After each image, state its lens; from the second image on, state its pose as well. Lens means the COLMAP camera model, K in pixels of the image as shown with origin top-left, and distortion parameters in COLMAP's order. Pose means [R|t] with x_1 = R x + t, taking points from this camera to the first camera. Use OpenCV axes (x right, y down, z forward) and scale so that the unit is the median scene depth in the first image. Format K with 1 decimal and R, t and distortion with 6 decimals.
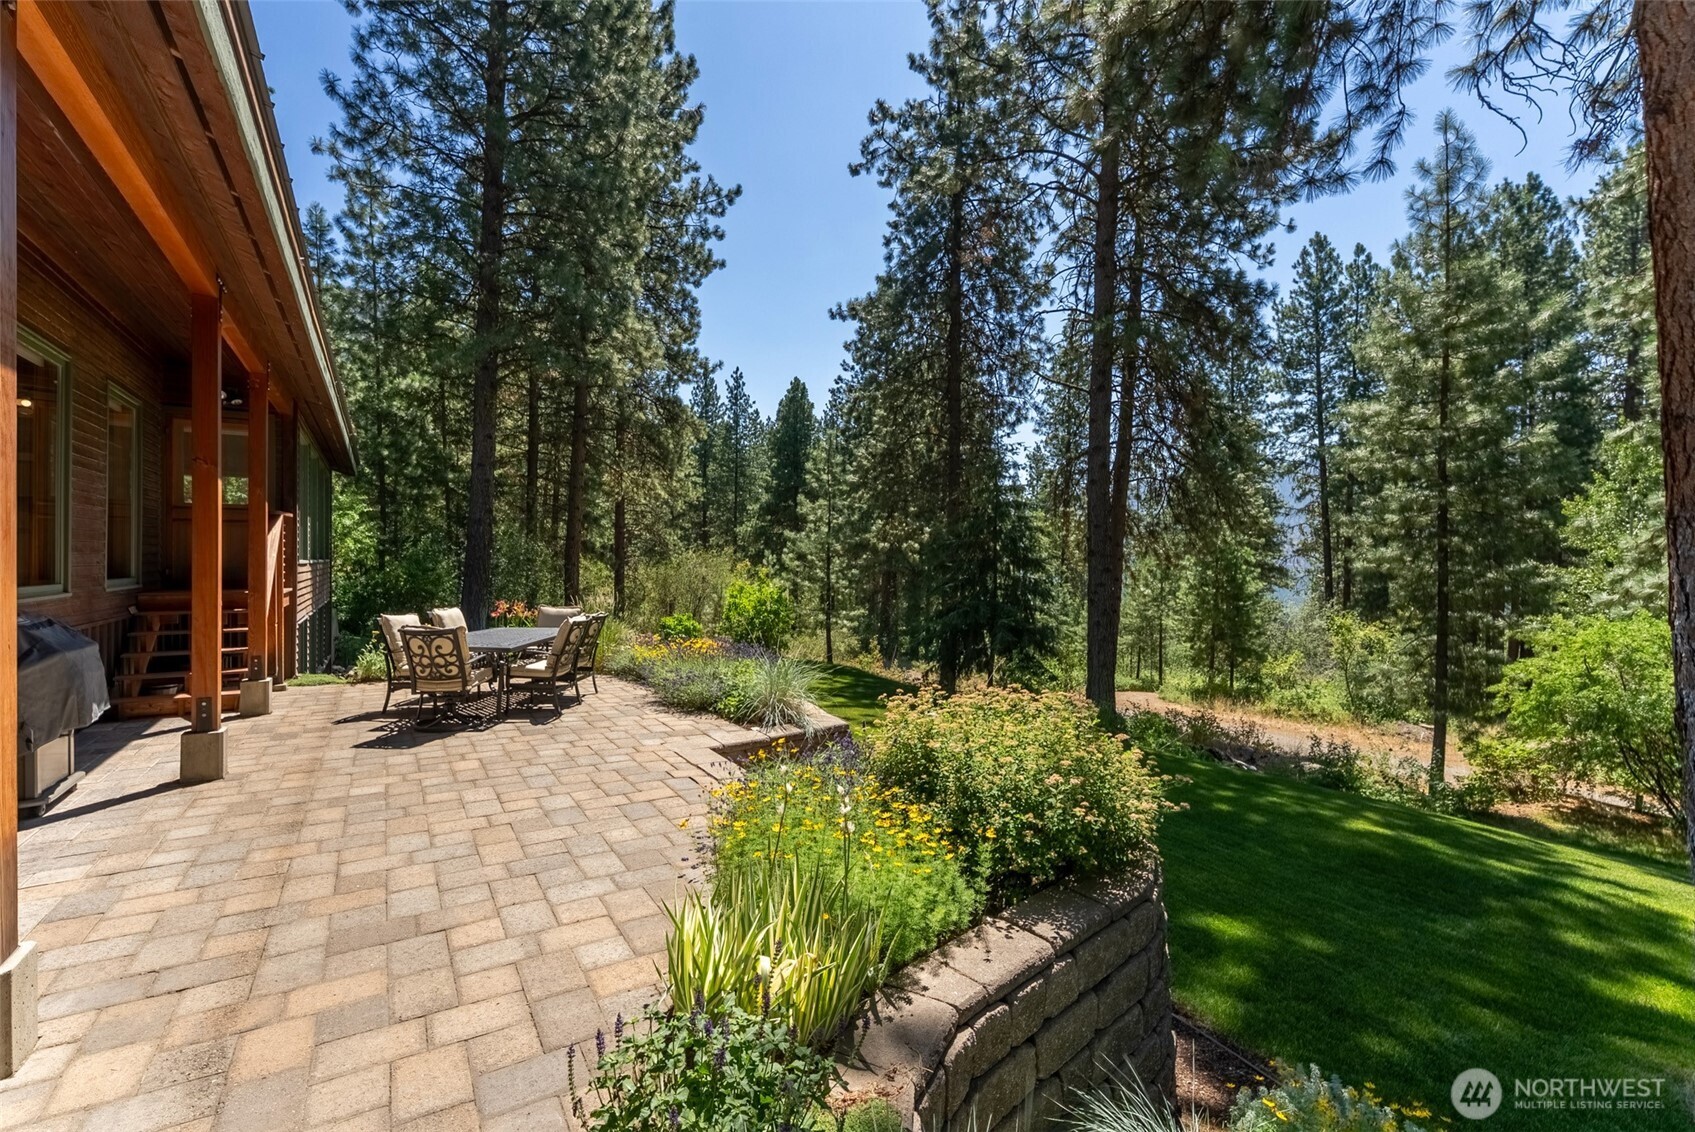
lens RADIAL K [[716.2, 0, 852.0], [0, 716.2, 562.7], [0, 0, 1]] dist [0.011505, 0.000056]
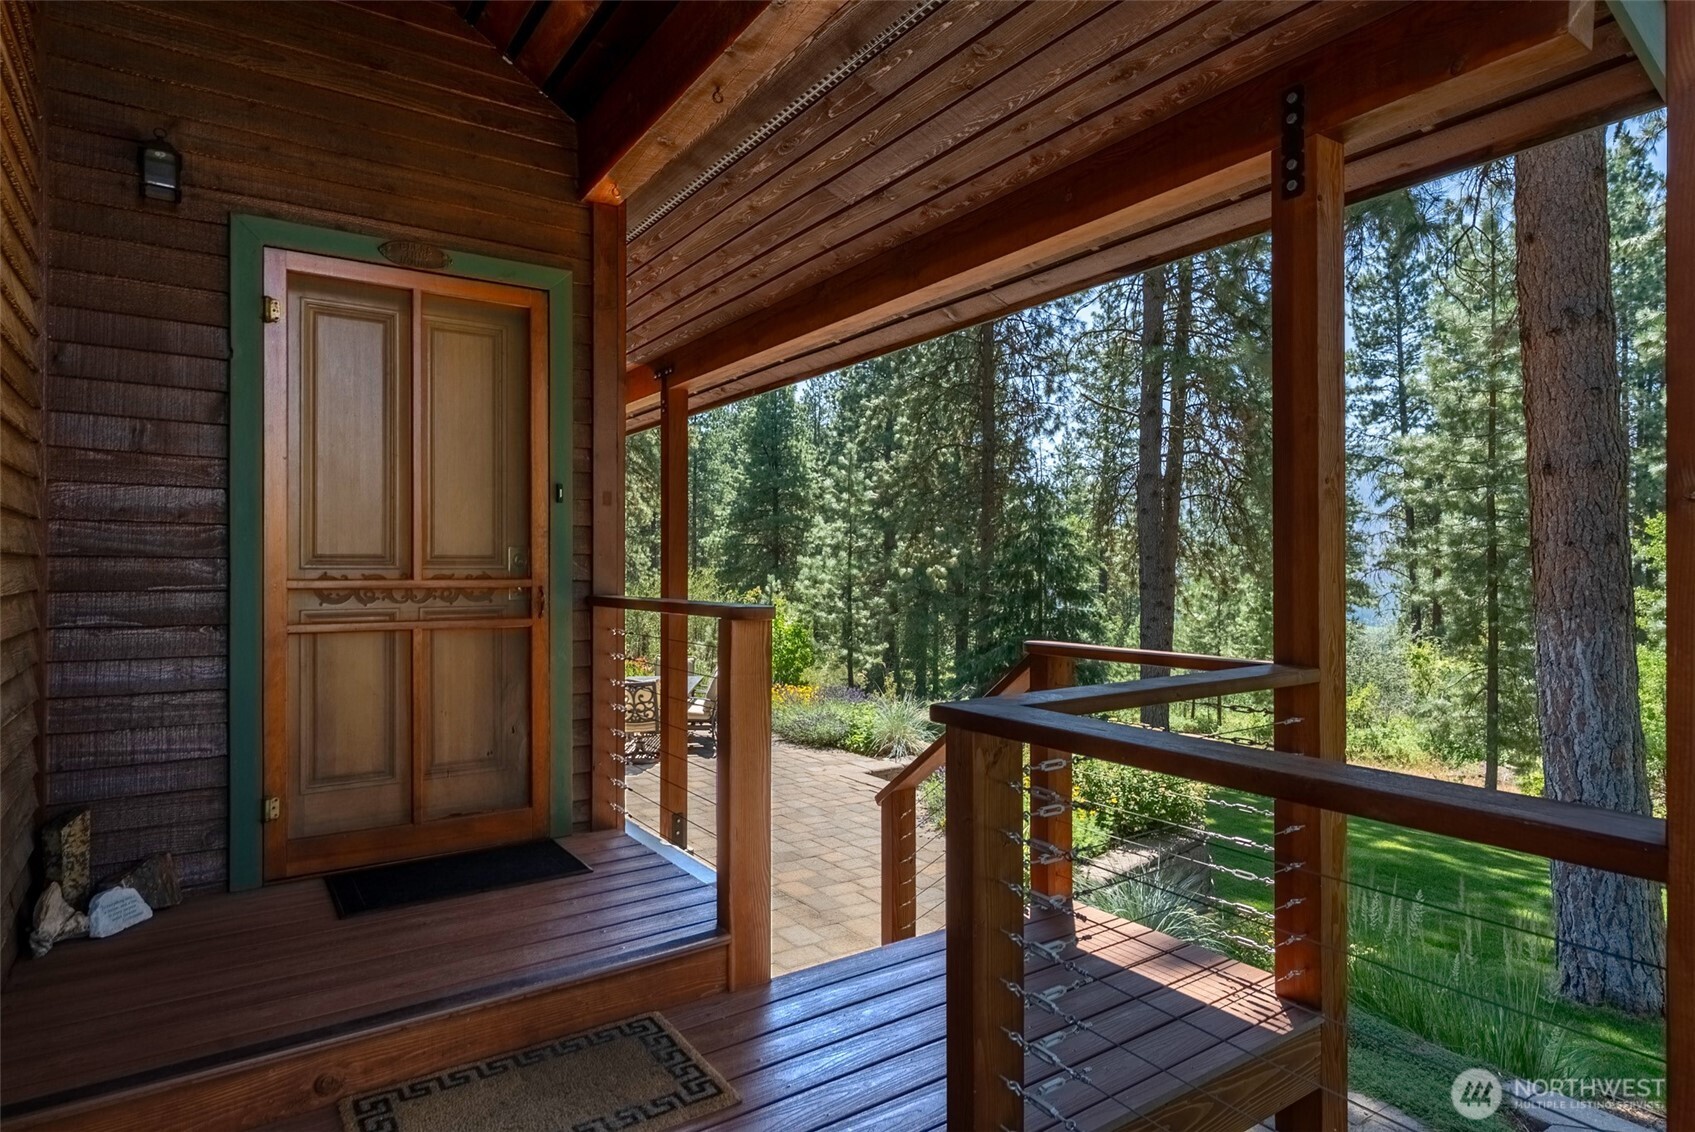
lens RADIAL K [[933.0, 0, 844.2], [0, 933.0, 569.9], [0, 0, 1]] dist [-0.000116, -0.000660]
pose [[0.999702, -0.006052, 0.023654, -0.059212], [0.006092, 0.999980, -0.001591, -0.022604], [-0.023644, 0.001734, 0.999719, -0.147141]]
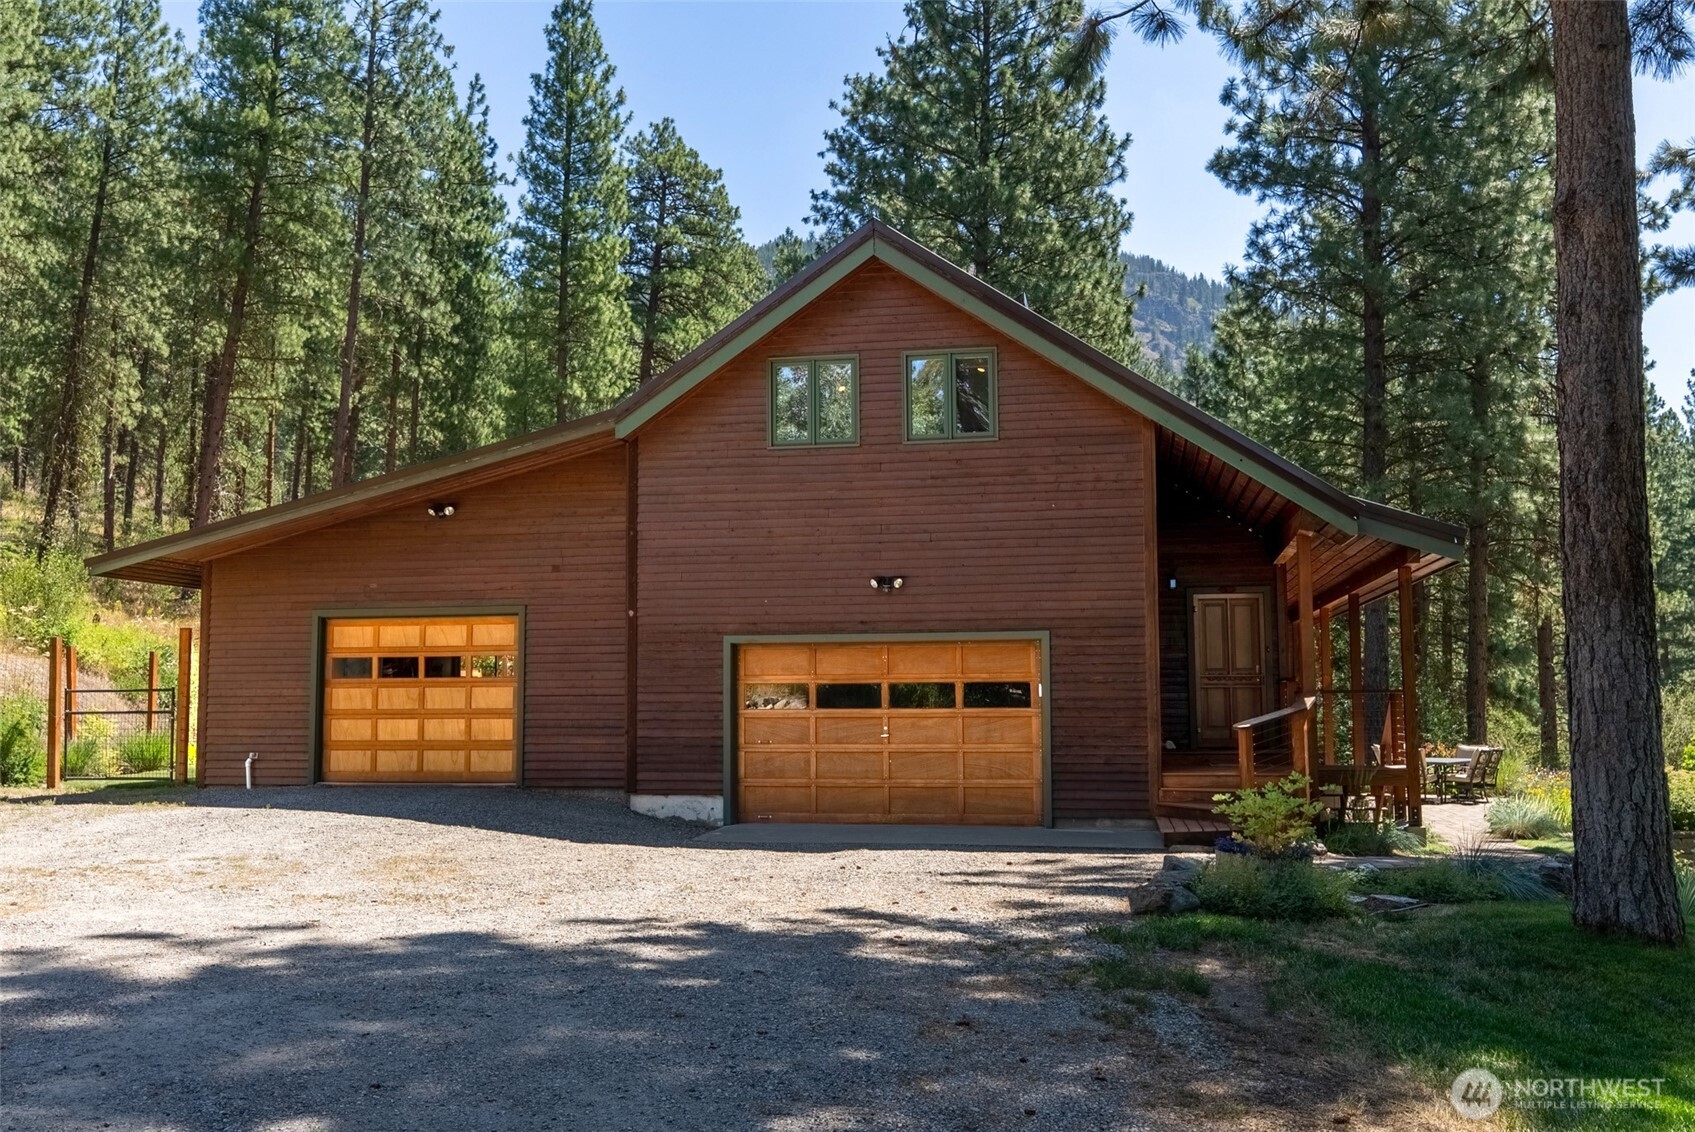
lens RADIAL K [[1436.4, 0, 847.6], [0, 1436.4, 596.1], [0, 0, 1]] dist [0.000502, 0.001119]
pose [[0.709633, -0.068768, -0.701208, 0.256889], [0.011916, 0.996255, -0.085643, -0.002028], [0.704471, 0.052419, 0.707795, -0.666676]]
